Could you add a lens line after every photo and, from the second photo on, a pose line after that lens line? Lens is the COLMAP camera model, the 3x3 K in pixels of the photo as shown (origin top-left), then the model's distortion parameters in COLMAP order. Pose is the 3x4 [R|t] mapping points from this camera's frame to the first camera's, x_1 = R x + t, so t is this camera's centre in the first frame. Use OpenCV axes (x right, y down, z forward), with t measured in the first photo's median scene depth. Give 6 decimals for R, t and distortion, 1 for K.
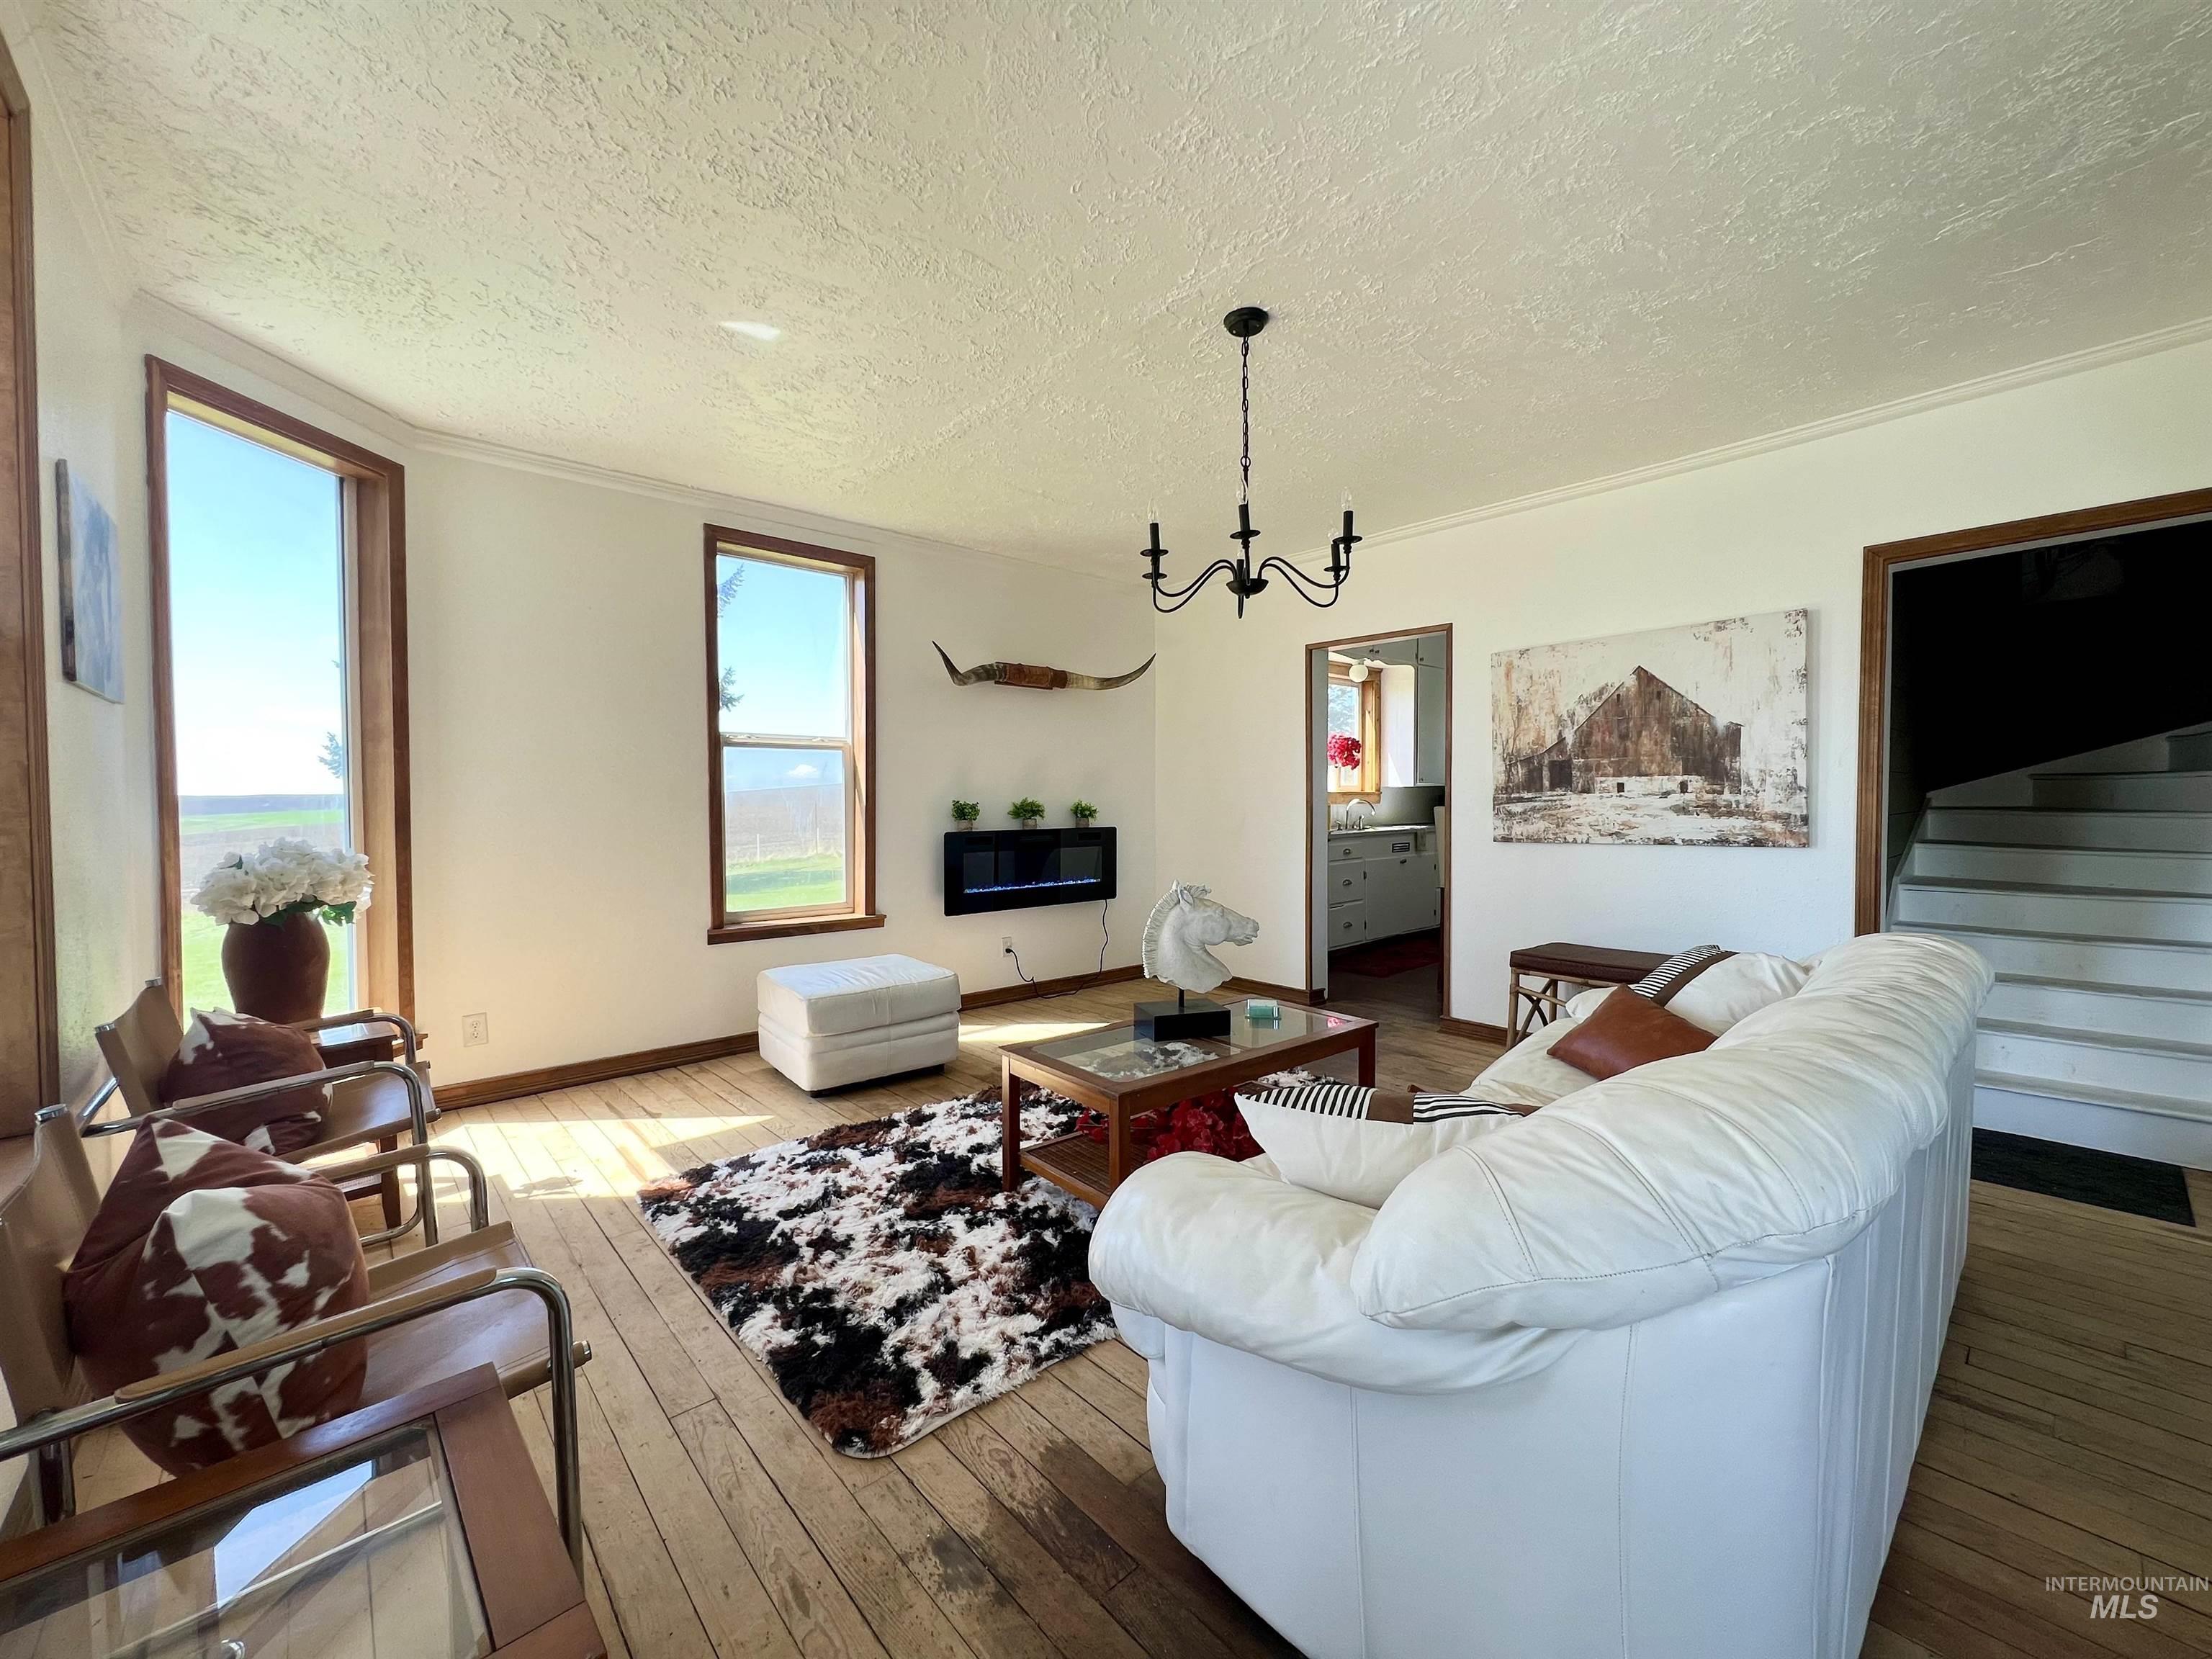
lens RADIAL K [[877.8, 0, 1110.5], [0, 877.8, 821.1], [0, 0, 1]] dist [-0.009330, -0.000161]
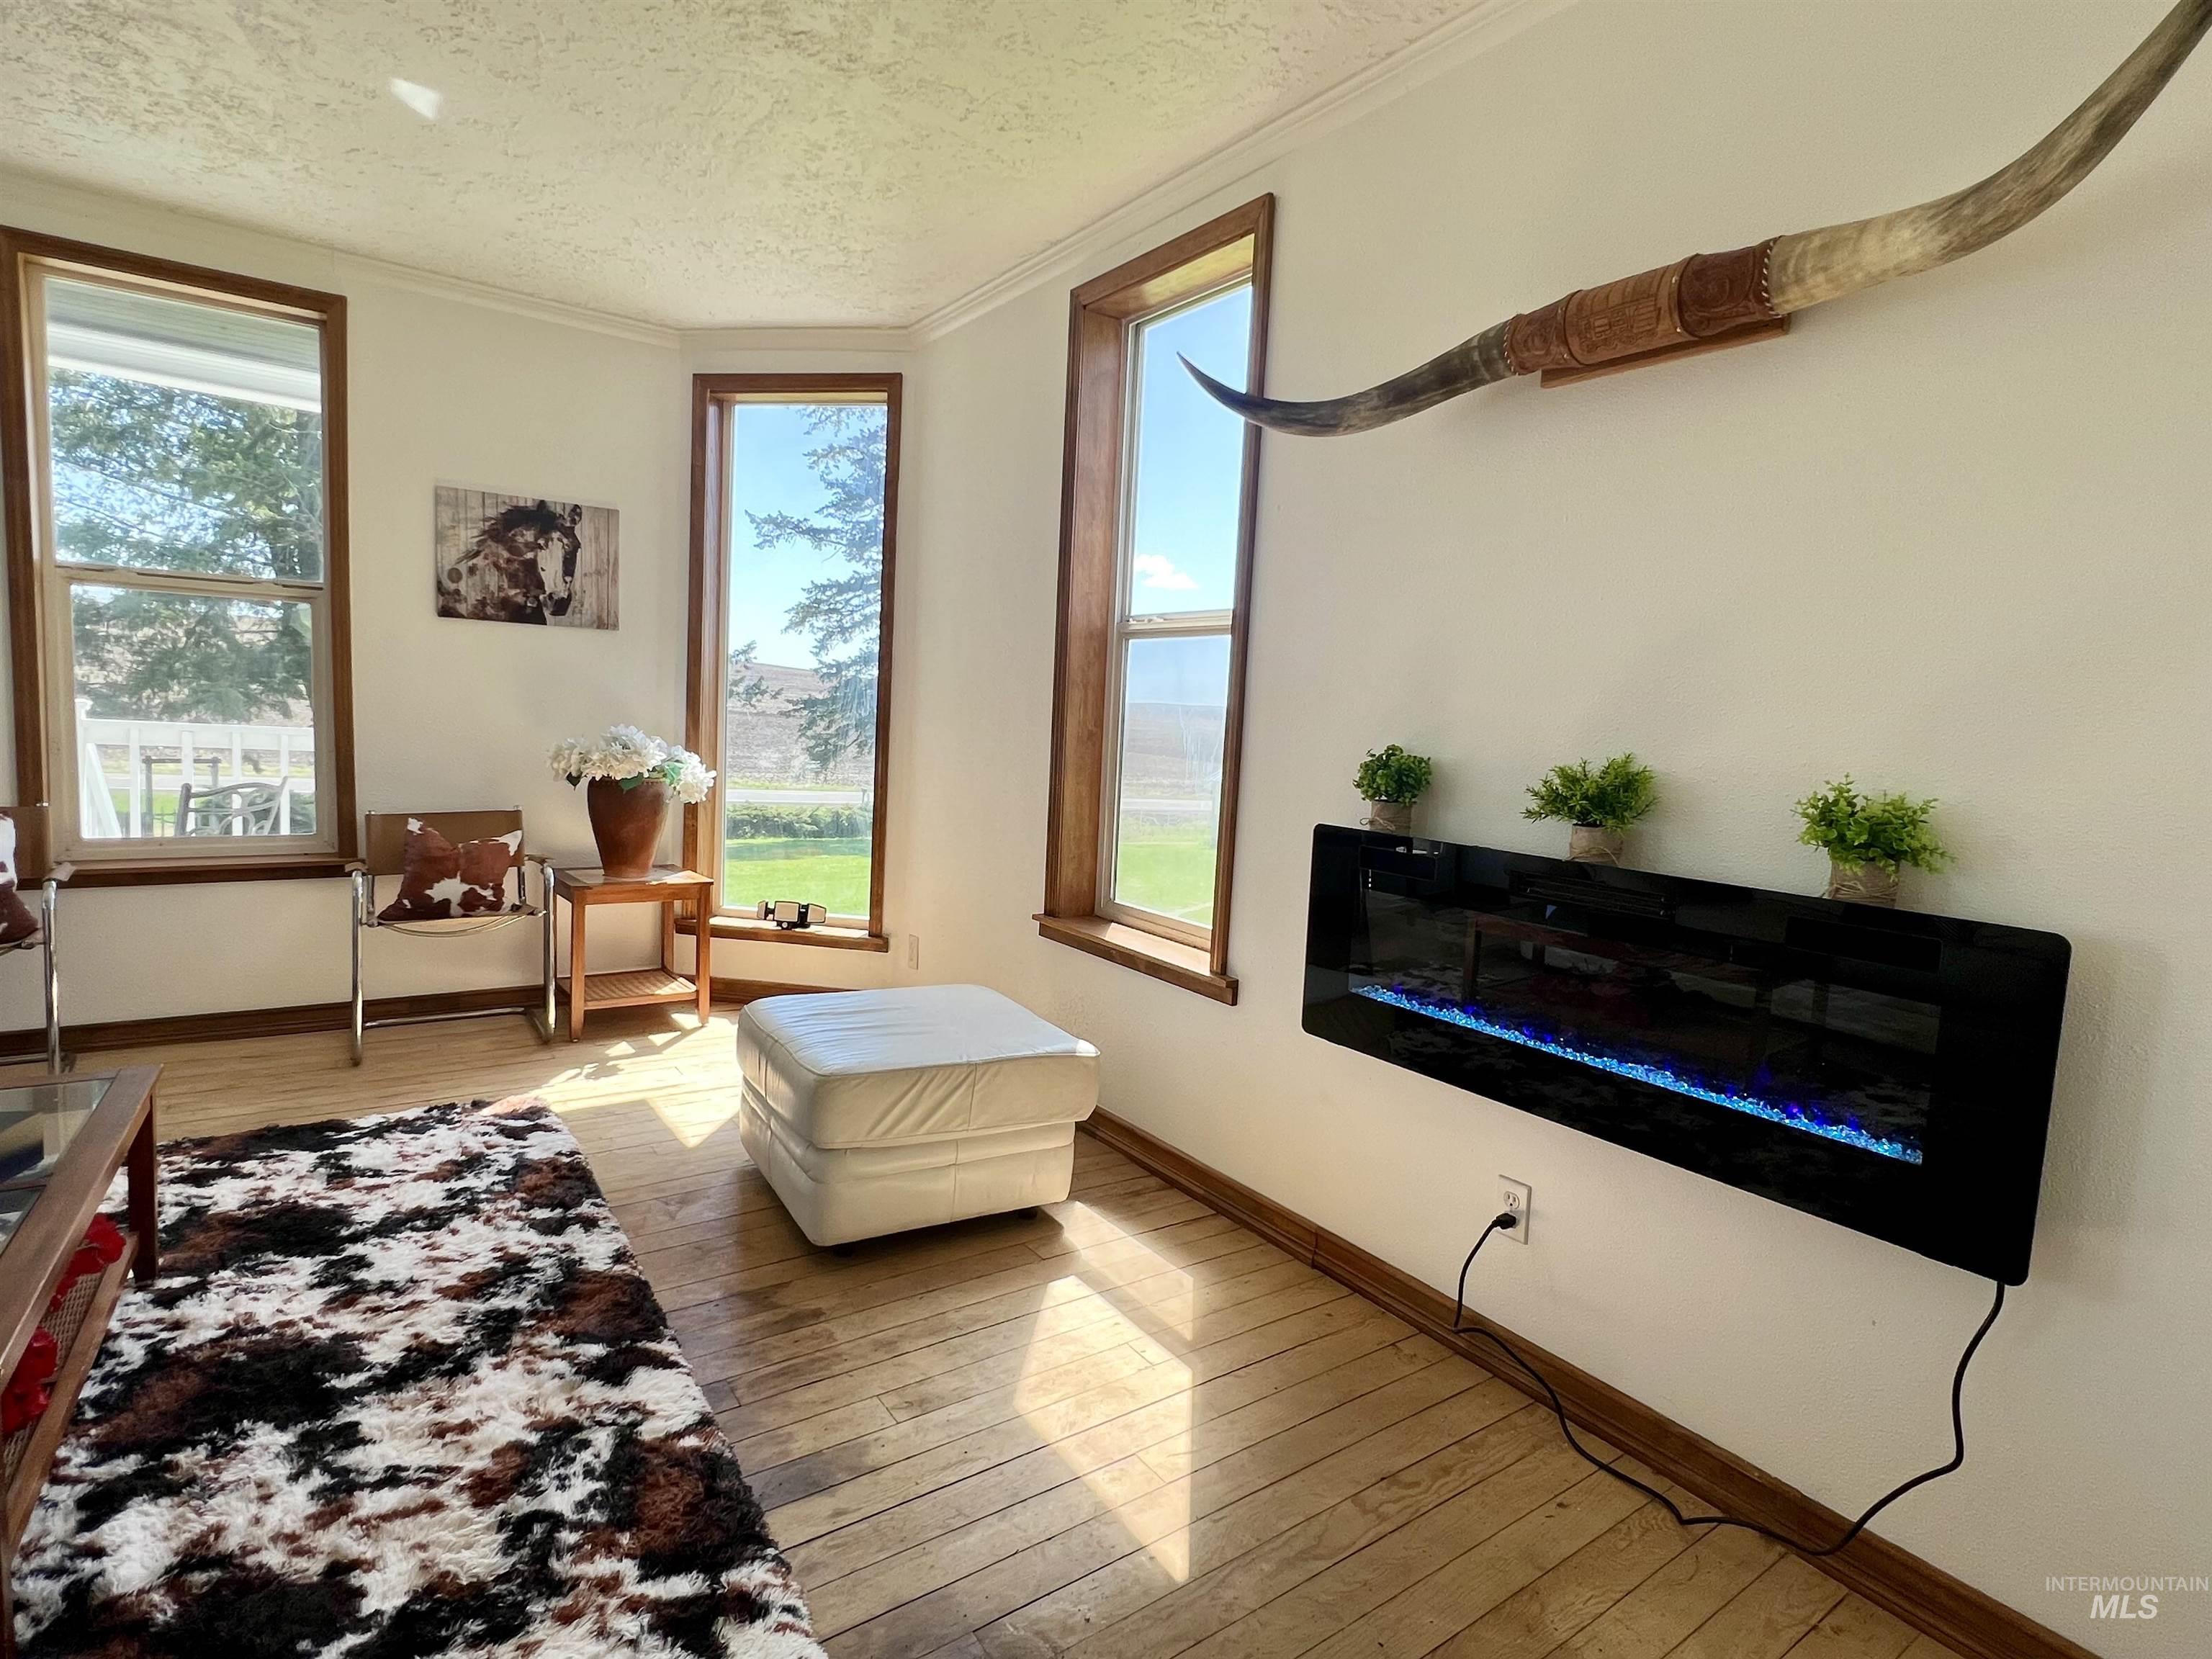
lens RADIAL K [[1115.4, 0, 1096.8], [0, 1115.4, 818.3], [0, 0, 1]] dist [-0.003006, -0.000479]
pose [[-0.117443, 0.090955, -0.988906, 0.399337], [-0.079275, 0.991760, 0.100632, -0.040184], [0.989910, 0.090214, -0.109265, 1.194186]]
